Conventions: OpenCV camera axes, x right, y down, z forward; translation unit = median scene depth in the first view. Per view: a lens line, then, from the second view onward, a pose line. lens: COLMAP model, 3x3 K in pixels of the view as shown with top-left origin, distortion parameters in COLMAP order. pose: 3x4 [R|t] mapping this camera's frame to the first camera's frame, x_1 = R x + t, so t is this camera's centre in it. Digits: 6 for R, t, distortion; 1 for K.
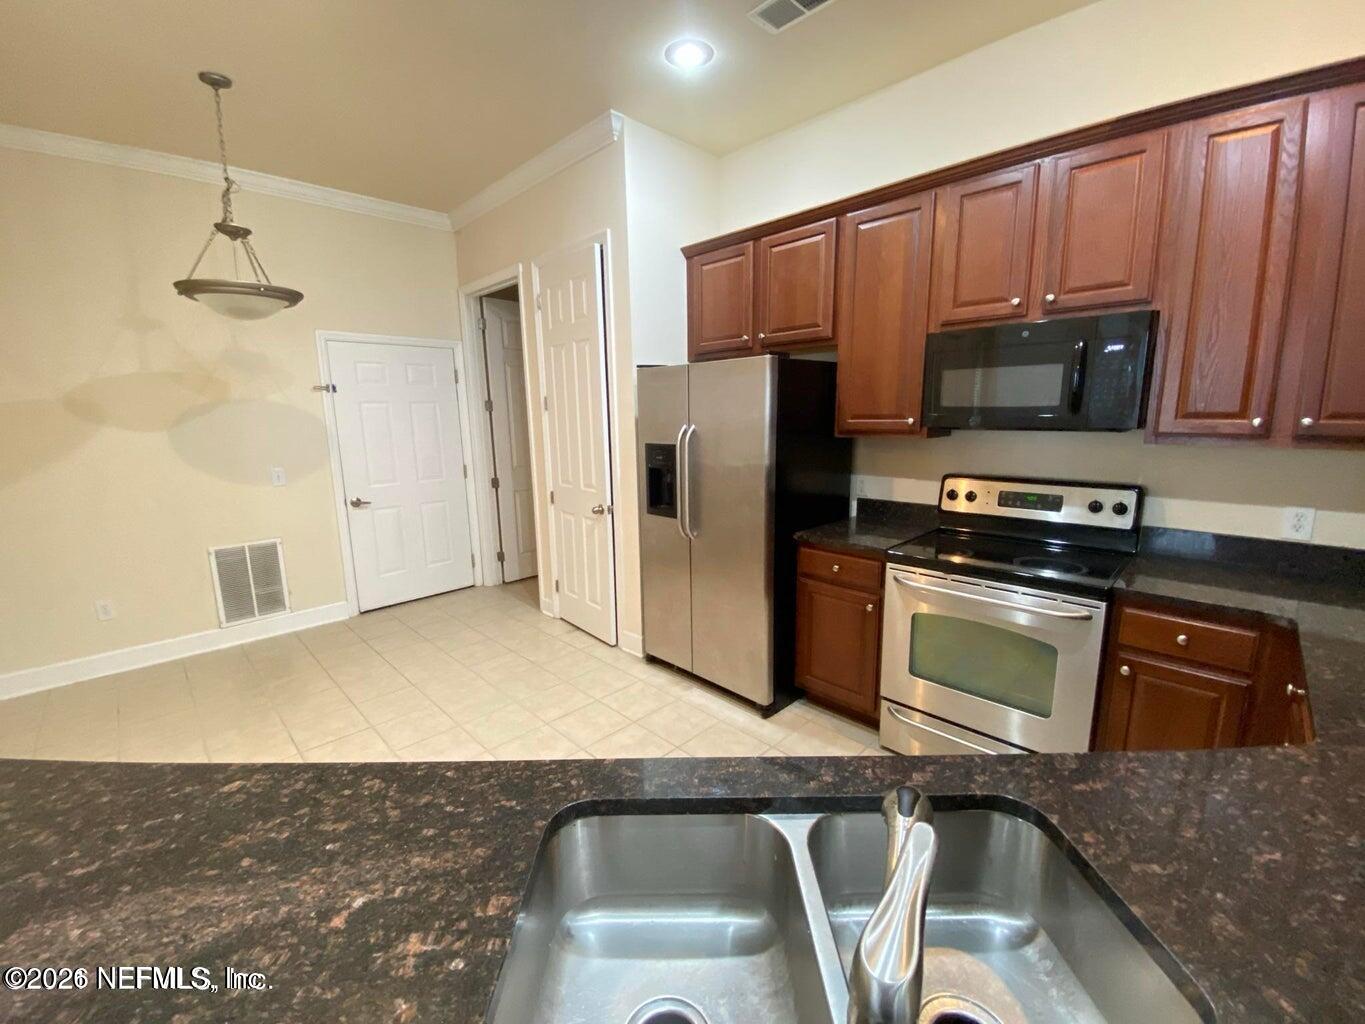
lens RADIAL K [[563.2, 0, 679.4], [0, 563.2, 512.3], [0, 0, 1]] dist [-0.002009, -0.001331]
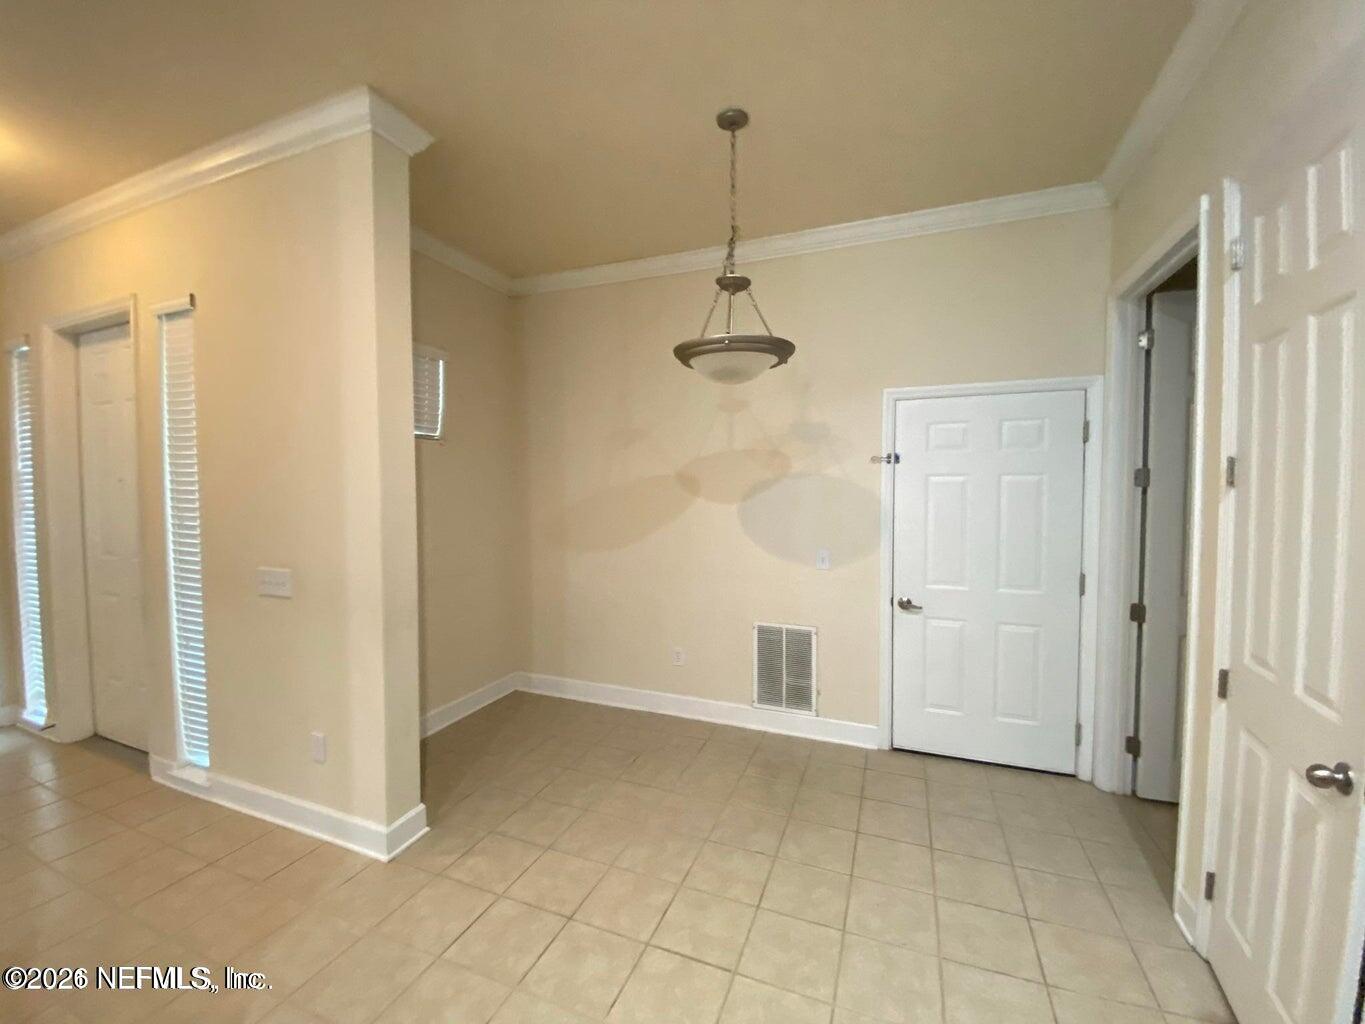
lens RADIAL K [[563.2, 0, 675.1], [0, 563.2, 513.1], [0, 0, 1]] dist [-0.002009, -0.001331]
pose [[0.394905, 0.050478, -0.917334, -0.000632], [-0.168986, 0.985444, -0.018521, -0.077756], [0.903047, 0.162330, 0.397687, 0.425607]]
